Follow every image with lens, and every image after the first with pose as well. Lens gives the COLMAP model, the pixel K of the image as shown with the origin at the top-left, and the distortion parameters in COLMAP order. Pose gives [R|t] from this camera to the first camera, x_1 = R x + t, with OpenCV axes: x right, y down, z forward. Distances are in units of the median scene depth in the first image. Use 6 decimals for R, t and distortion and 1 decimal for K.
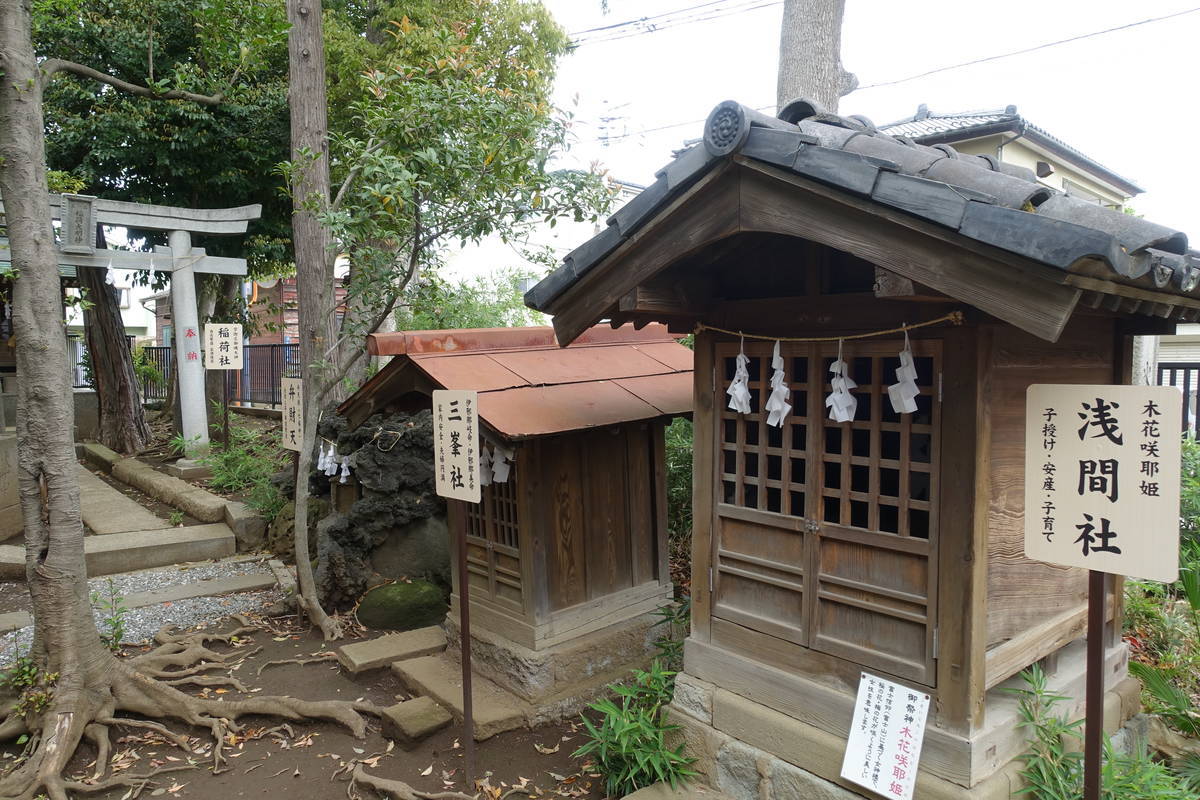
lens RADIAL K [[812.3, 0, 600.0], [0, 812.3, 400.0], [0, 0, 1]] dist [-0.003386, -0.002062]
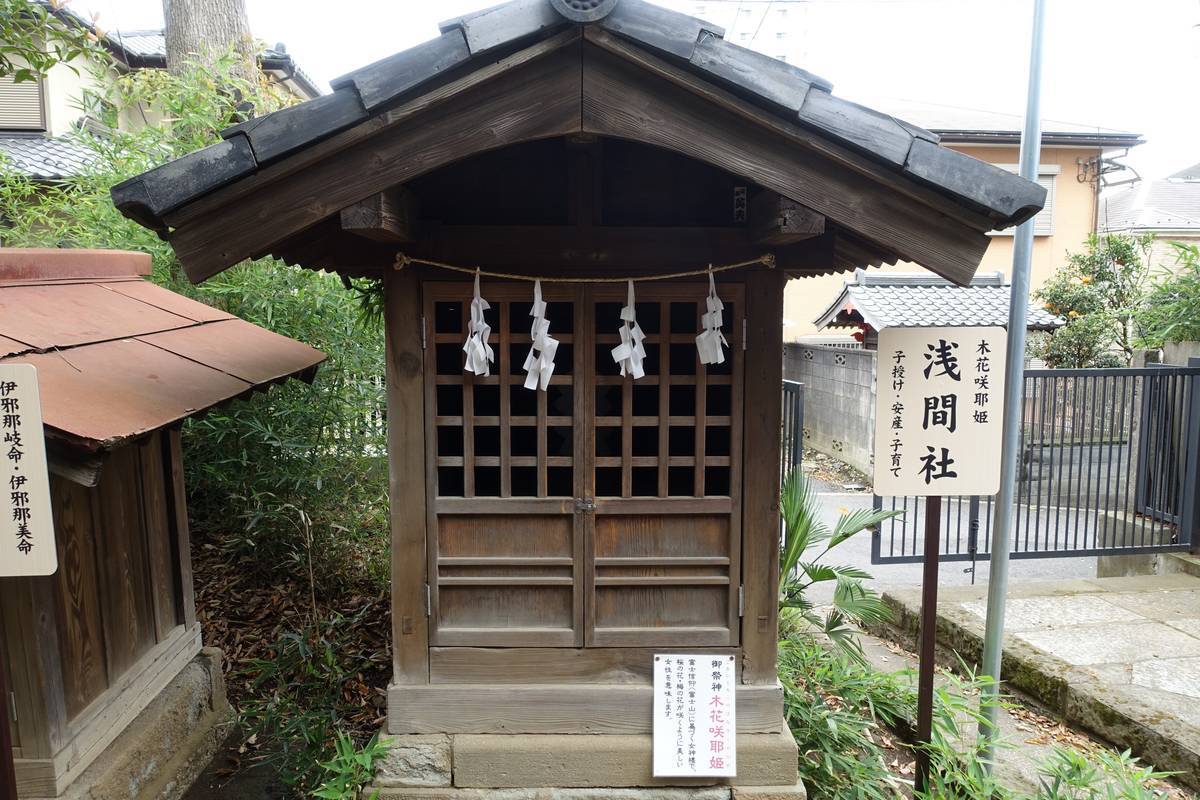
lens RADIAL K [[836.3, 0, 600.0], [0, 836.3, 400.0], [0, 0, 1]] dist [-0.013657, 0.004711]
pose [[0.639855, -0.081407, 0.764172, -0.409290], [0.039688, 0.996547, 0.072930, -0.016056], [-0.767470, -0.016336, 0.640877, 0.470135]]
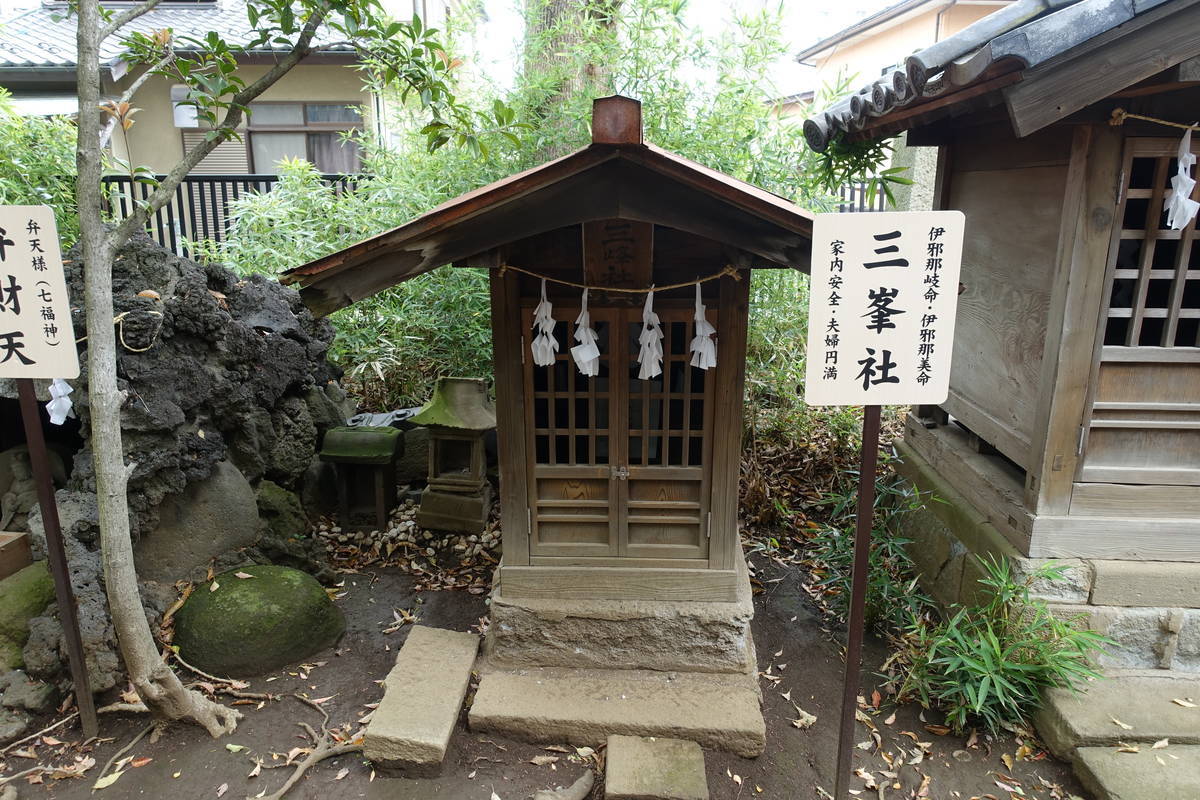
lens RADIAL K [[812.3, 0, 600.0], [0, 812.3, 400.0], [0, 0, 1]] dist [-0.003386, -0.002062]
pose [[0.692763, -0.185211, 0.696976, -0.927064], [0.038605, 0.974597, 0.220613, -0.021852], [-0.720131, -0.125926, 0.682315, 0.968306]]
